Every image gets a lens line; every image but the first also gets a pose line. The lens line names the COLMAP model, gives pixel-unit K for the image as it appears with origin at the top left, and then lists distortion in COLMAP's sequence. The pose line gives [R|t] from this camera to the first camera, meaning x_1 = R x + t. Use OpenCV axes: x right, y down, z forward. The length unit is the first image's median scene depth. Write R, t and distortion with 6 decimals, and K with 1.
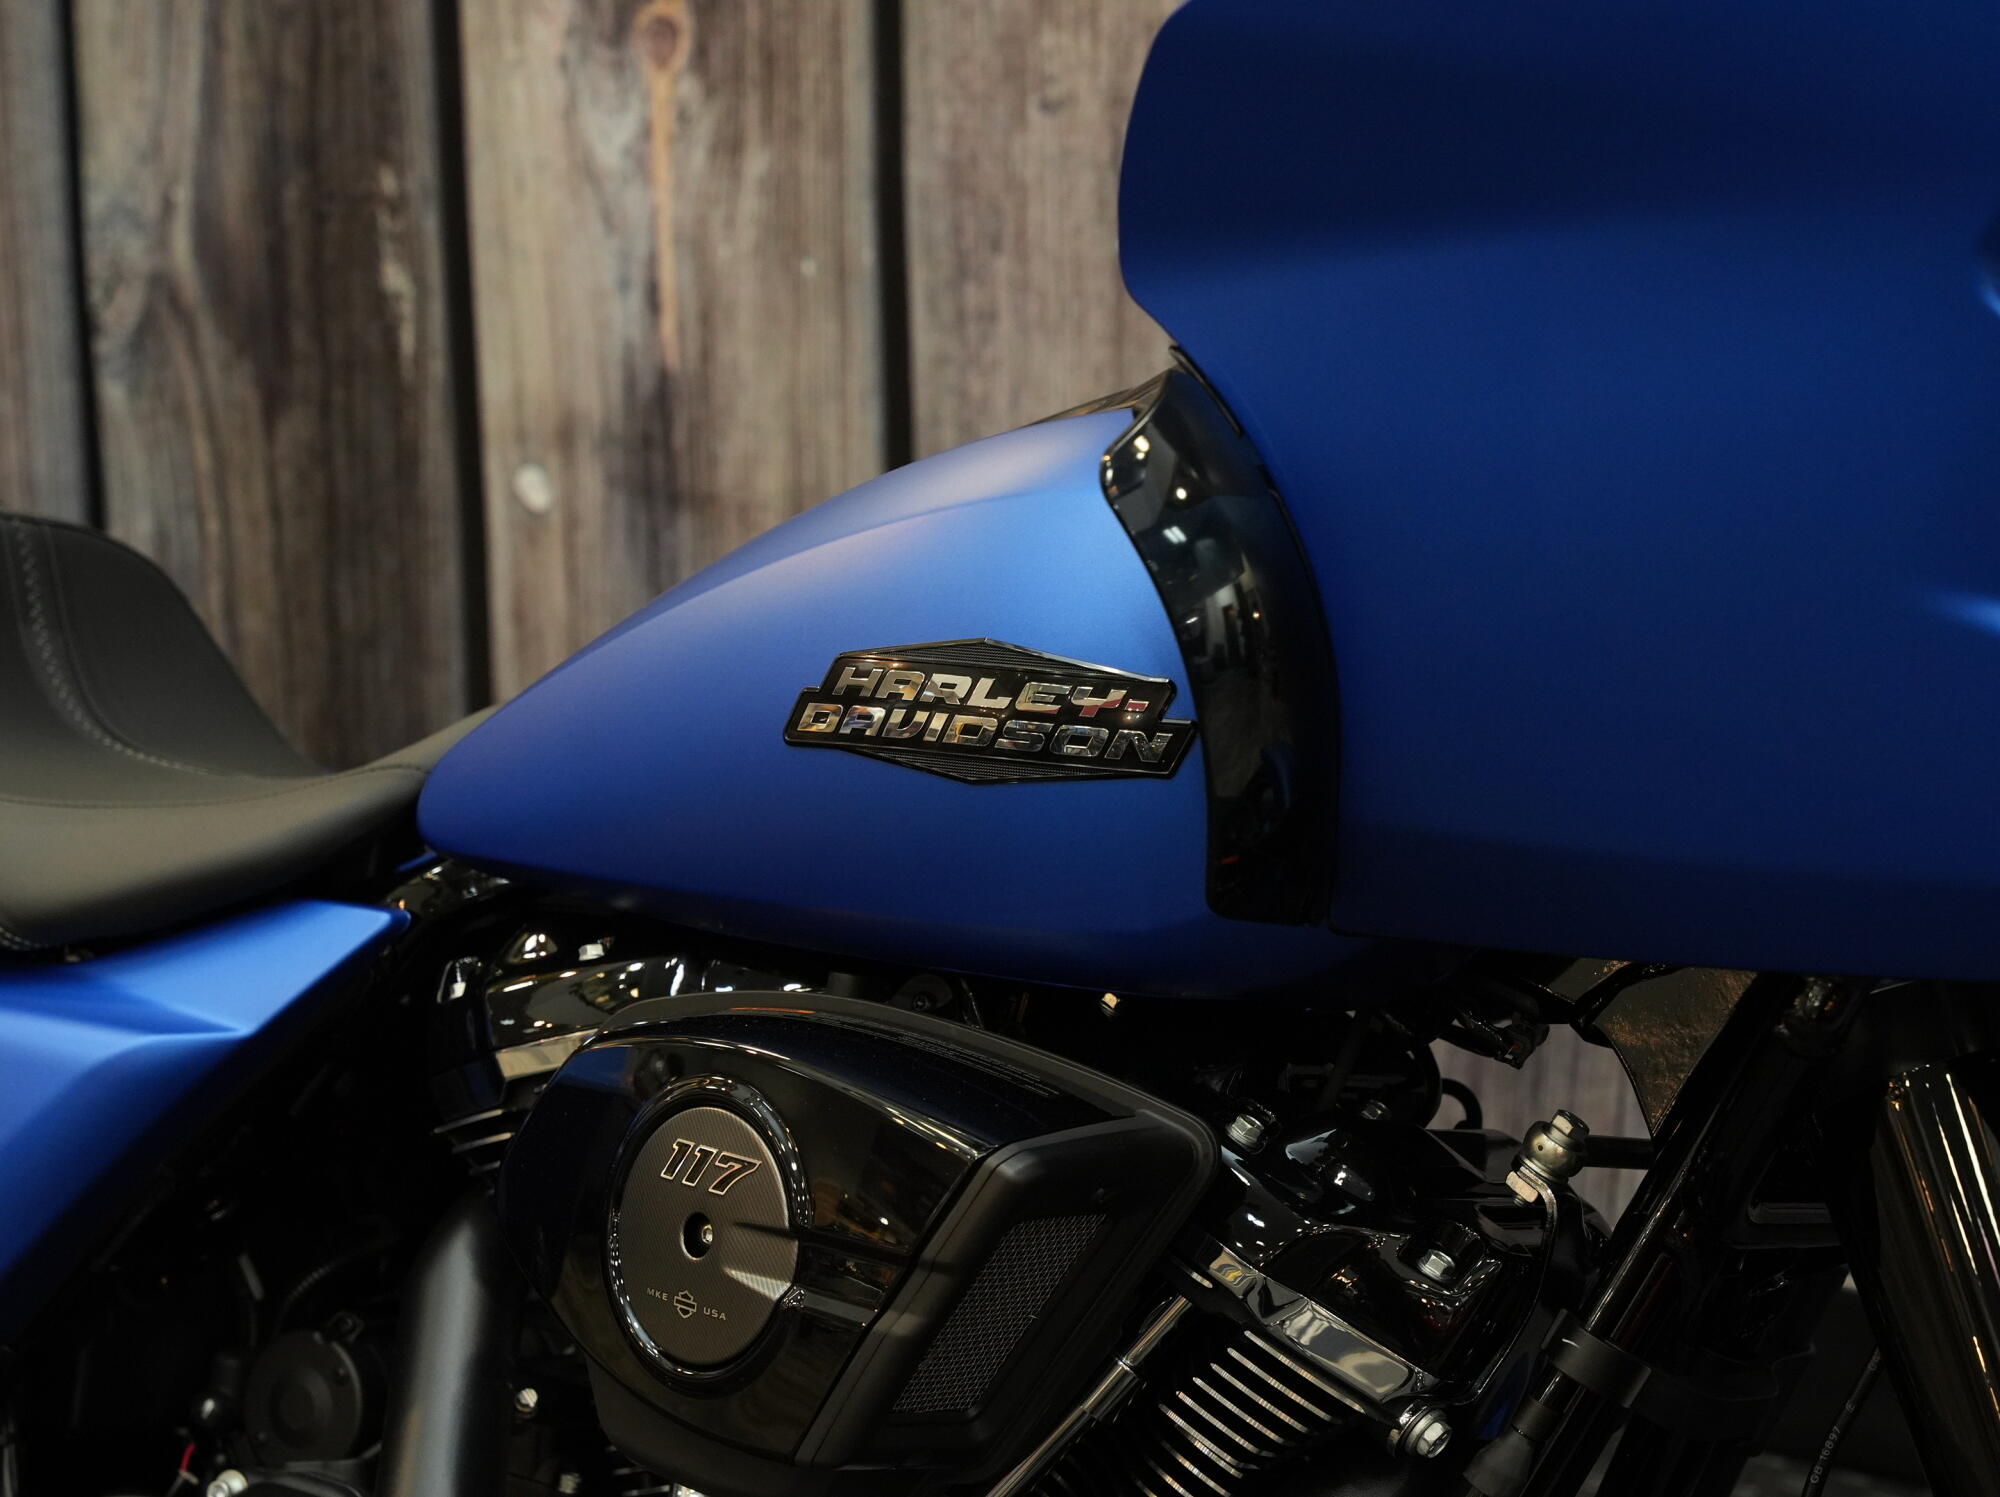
lens RADIAL K [[4375.3, 0, 1000.0], [0, 4375.3, 748.5], [0, 0, 1]] dist [0.011310, 0.319648]
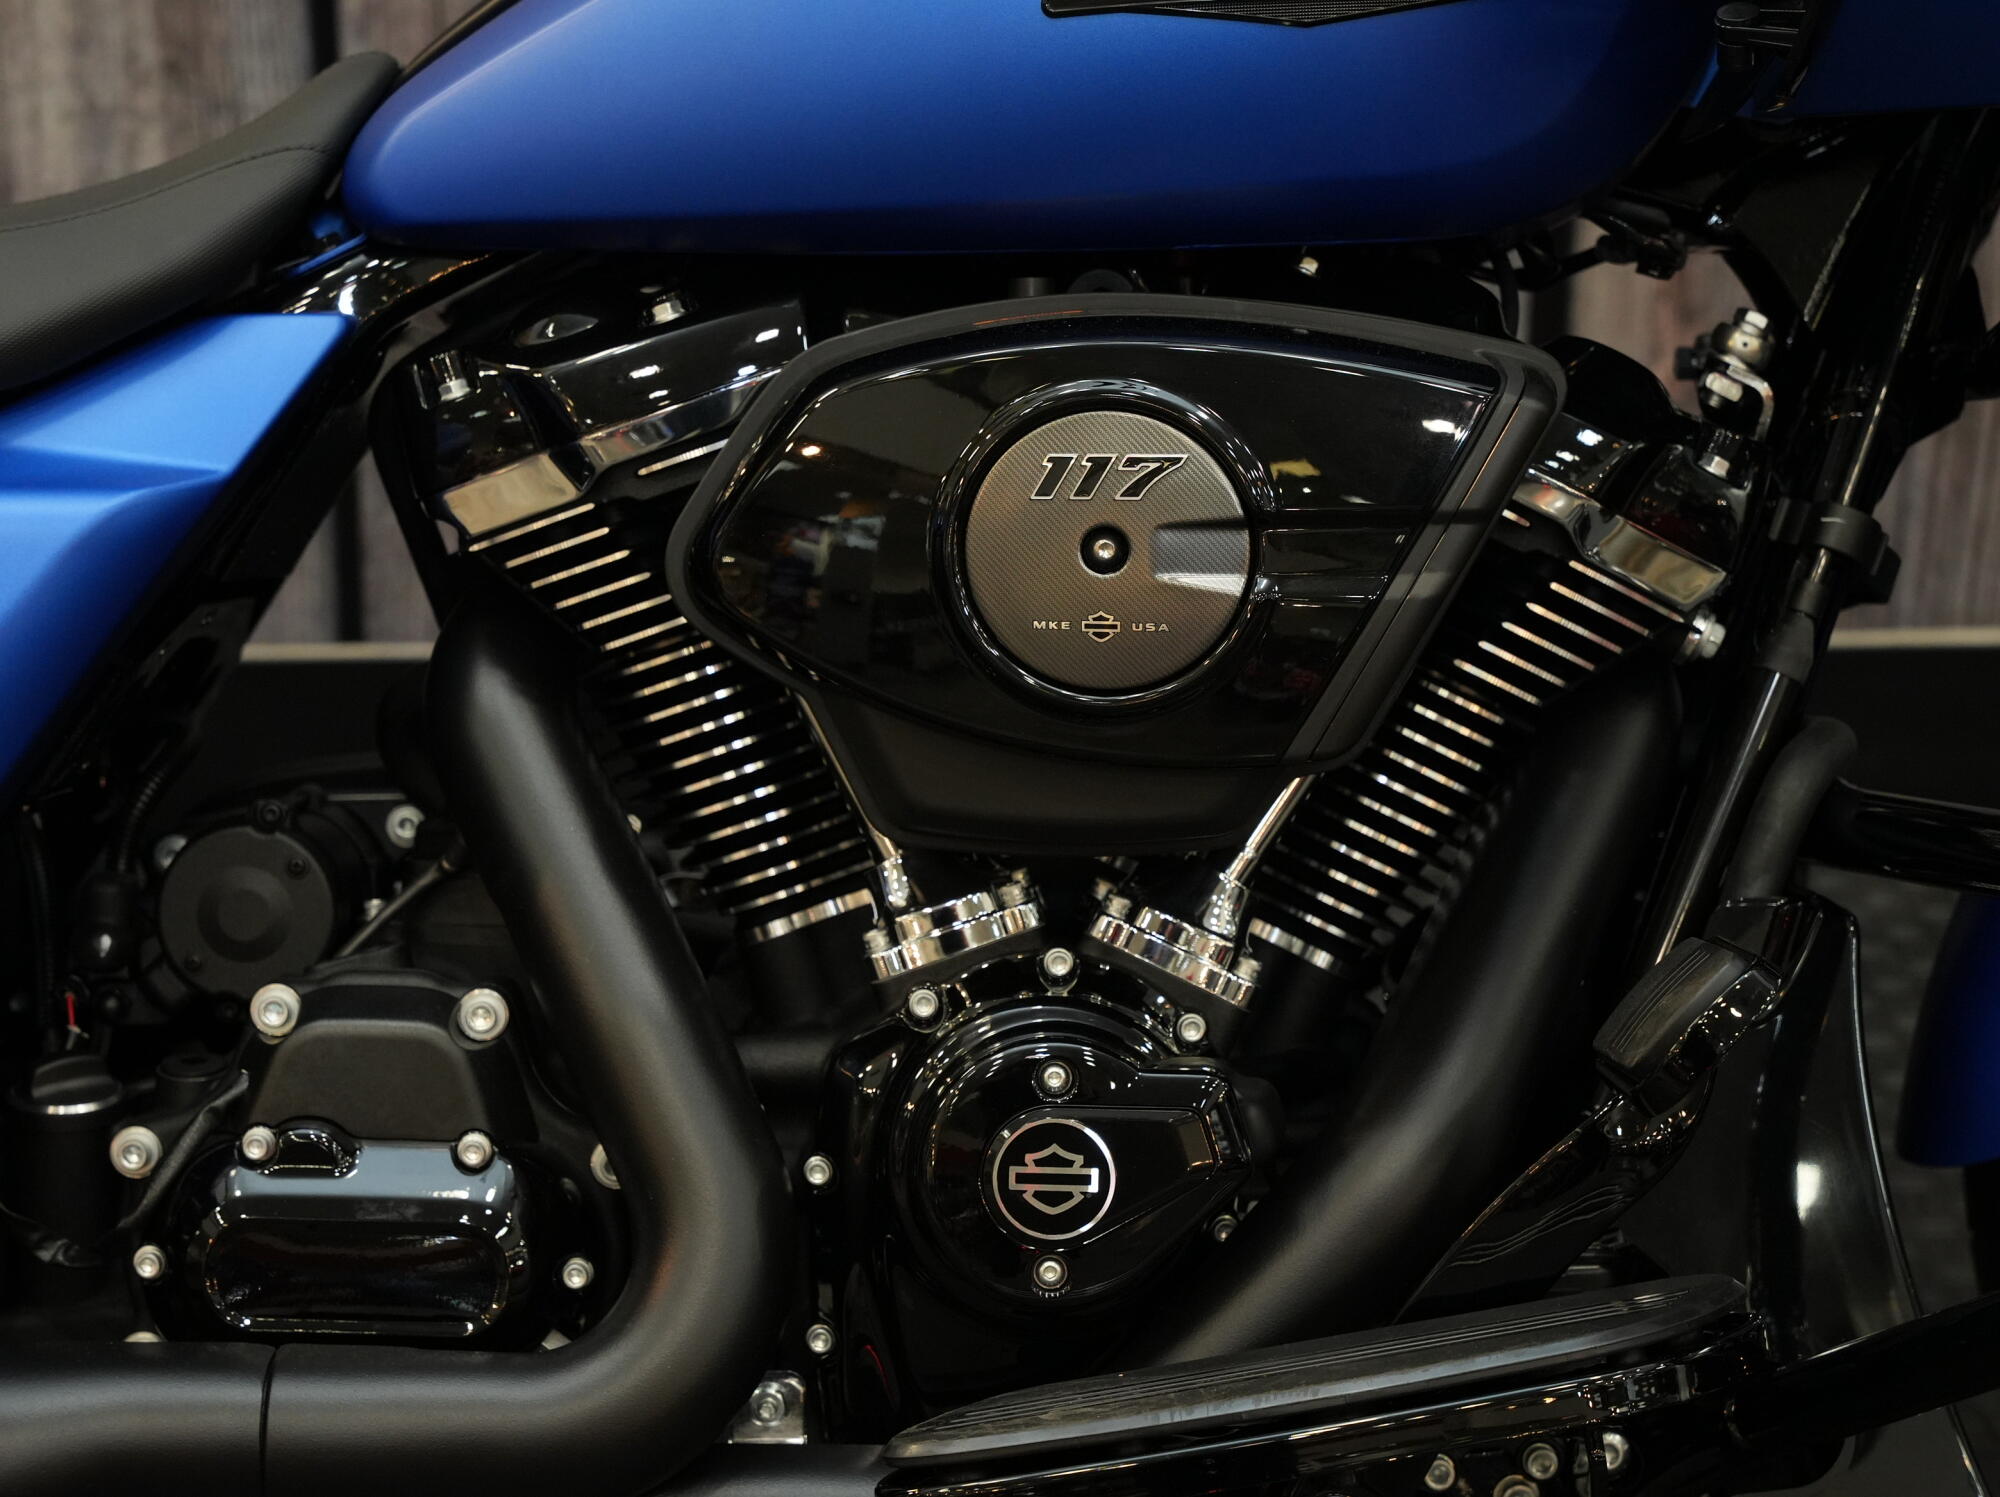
lens RADIAL K [[4375.3, 0, 1000.0], [0, 4375.3, 748.5], [0, 0, 1]] dist [0.011310, 0.319648]
pose [[0.832754, -0.178234, 0.524169, -0.285279], [0.127096, 0.983022, 0.132340, 0.013609], [-0.538858, -0.043587, 0.841268, 0.116122]]
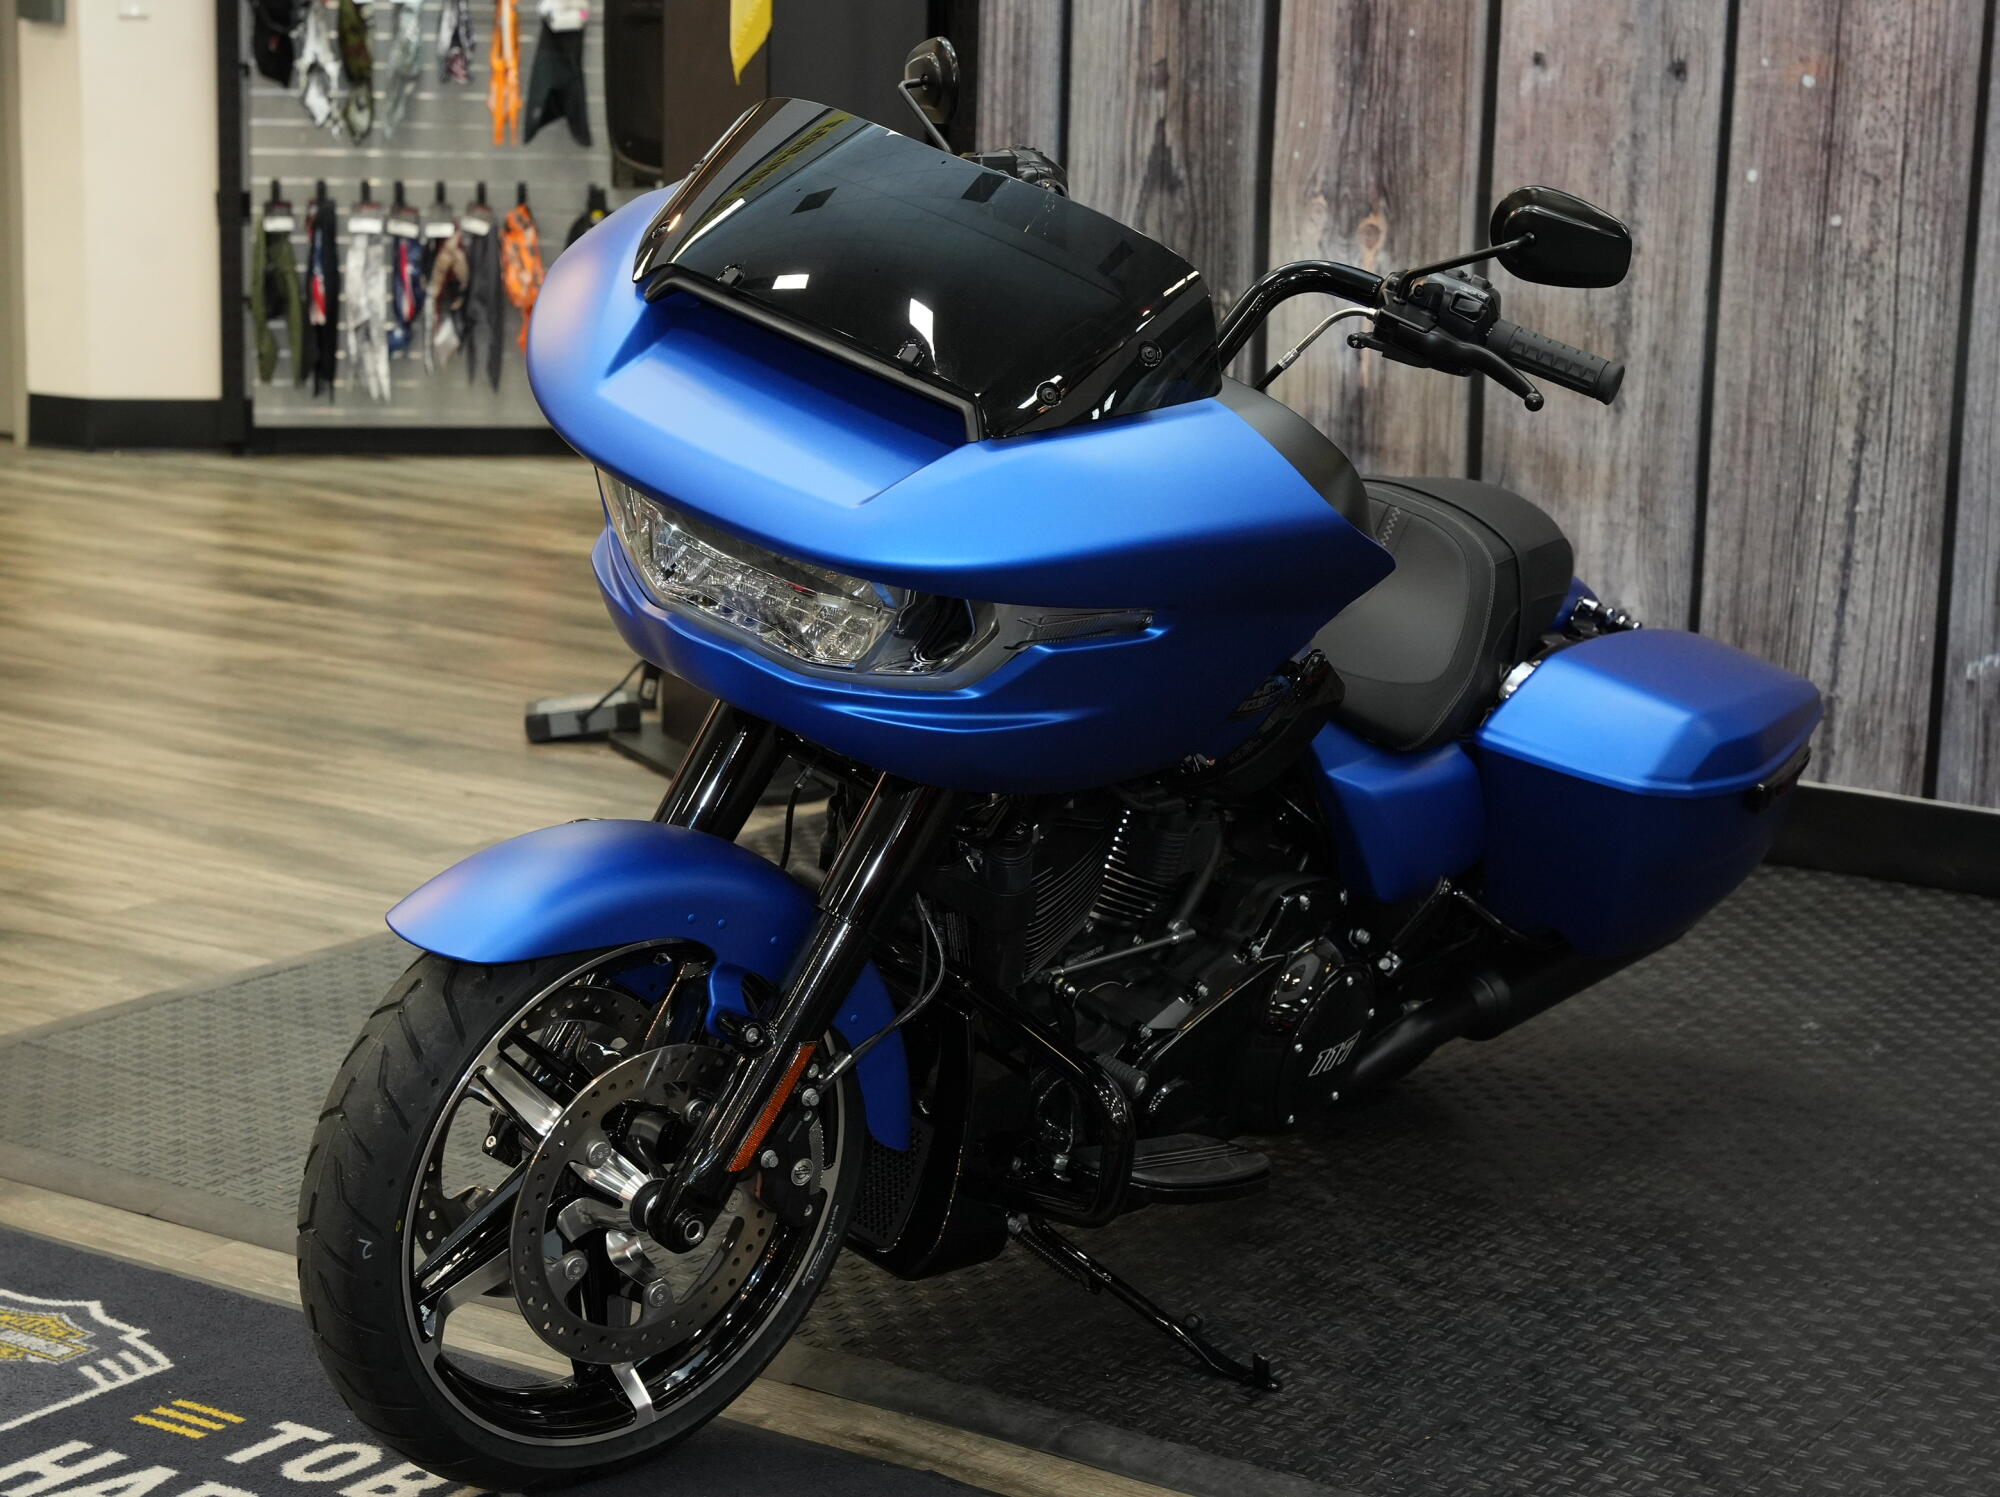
lens RADIAL K [[4227.0, 0, 1000.0], [0, 4227.0, 748.5], [0, 0, 1]] dist [0.009951, 0.300084]
pose [[0.998854, 0.036331, -0.031150, -0.183136], [-0.037379, 0.998732, -0.033728, 0.167598], [0.029886, 0.034854, 0.998945, -1.076274]]
